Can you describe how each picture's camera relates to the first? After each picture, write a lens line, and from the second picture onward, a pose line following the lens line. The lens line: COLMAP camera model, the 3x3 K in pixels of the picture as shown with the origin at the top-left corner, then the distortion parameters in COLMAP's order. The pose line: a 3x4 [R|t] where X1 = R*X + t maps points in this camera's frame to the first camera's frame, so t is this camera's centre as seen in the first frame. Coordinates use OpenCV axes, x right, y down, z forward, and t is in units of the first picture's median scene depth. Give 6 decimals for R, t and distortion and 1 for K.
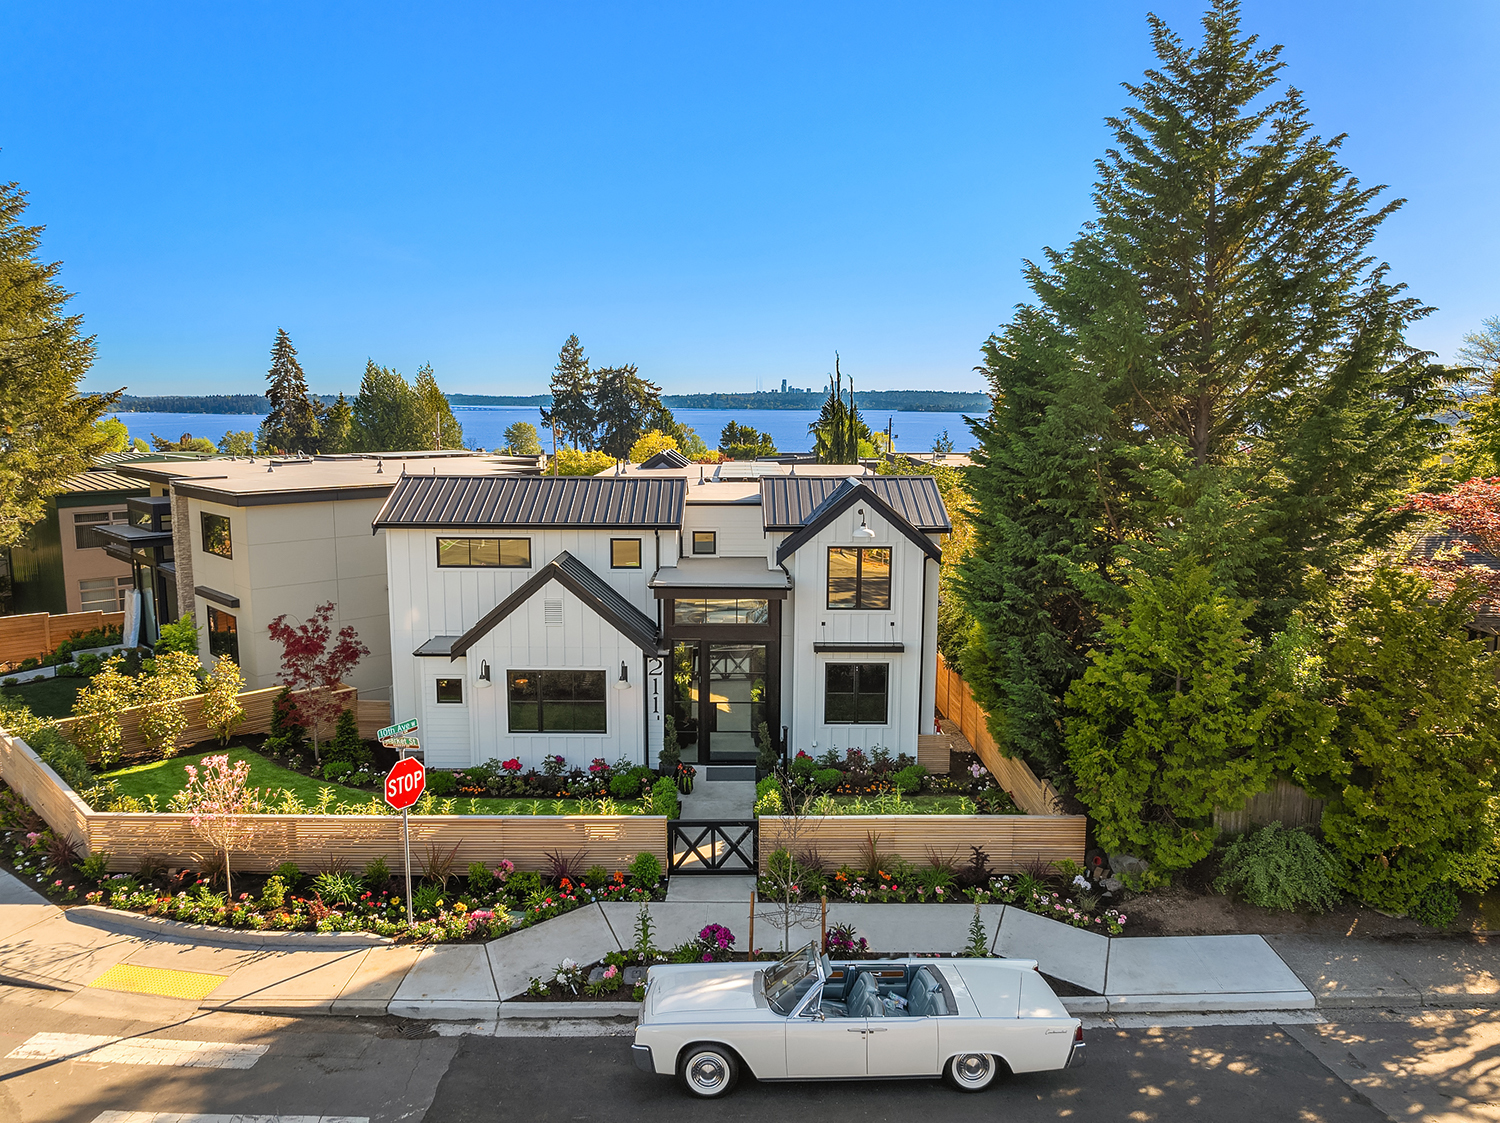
lens RADIAL K [[1061.5, 0, 744.3], [0, 1061.5, 573.7], [0, 0, 1]] dist [-0.055951, 0.029296]
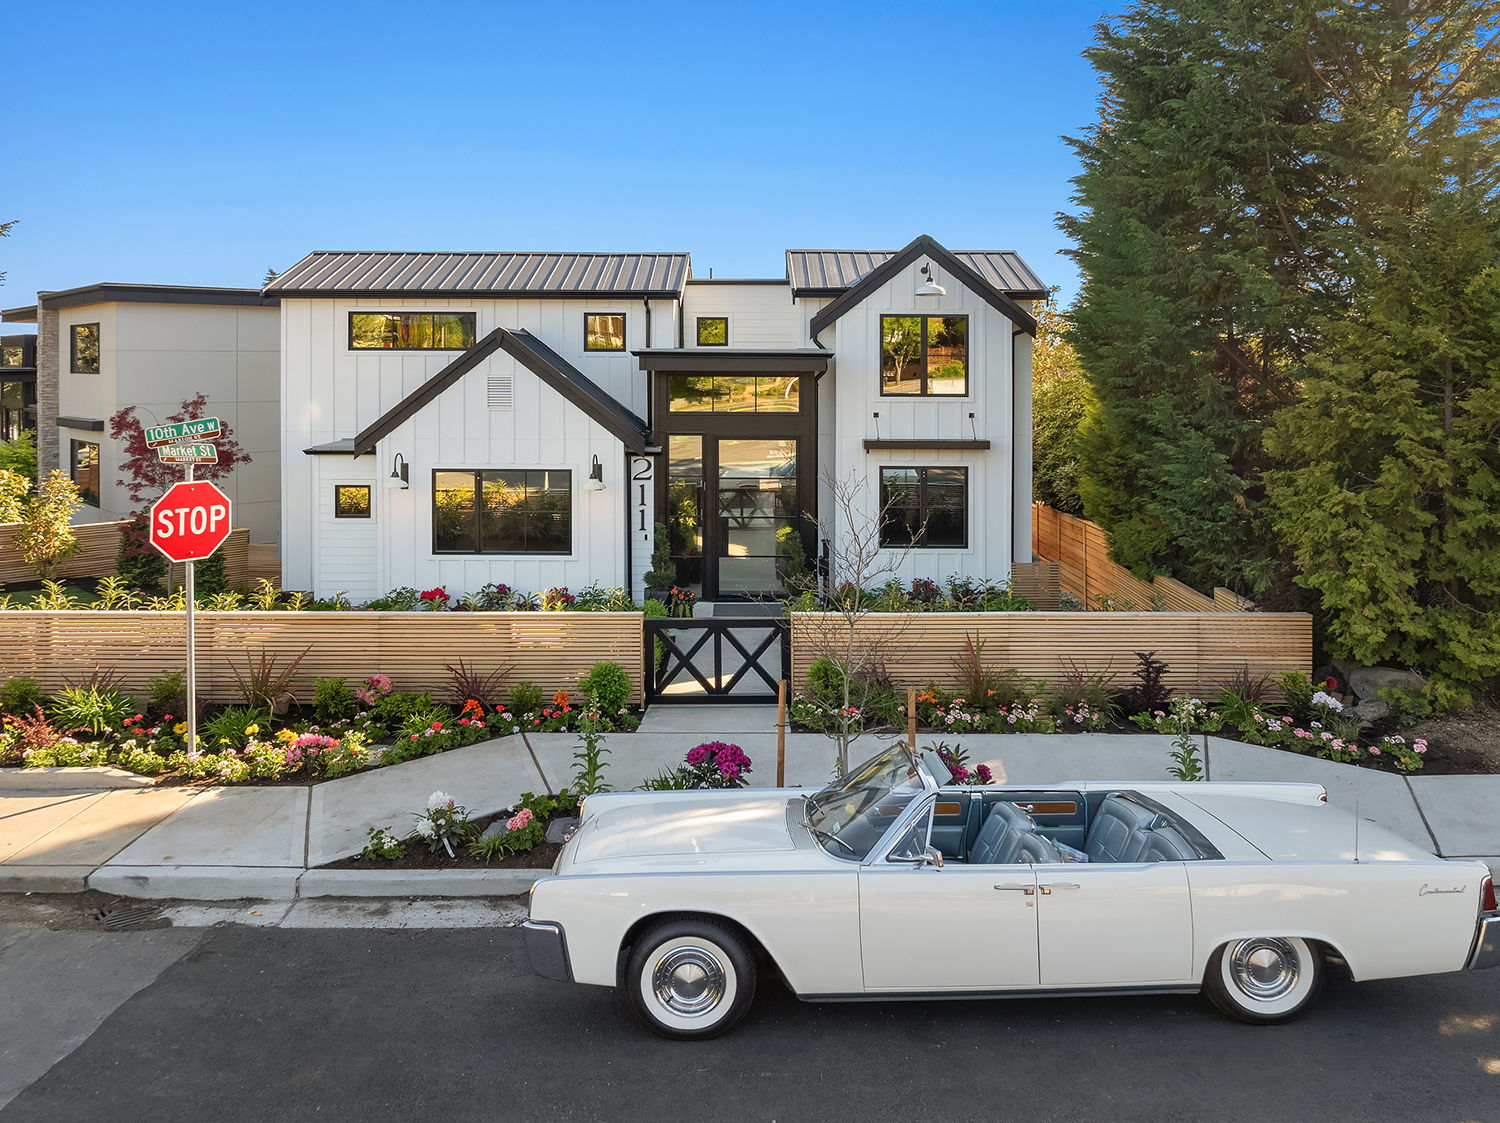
lens RADIAL K [[1061.5, 0, 761.0], [0, 1061.5, 550.3], [0, 0, 1]] dist [-0.055951, 0.029296]
pose [[0.999961, -0.005921, -0.006484, 0.000428], [0.005782, 0.999756, -0.021302, 0.216027], [0.006608, 0.021264, 0.999752, 0.391883]]
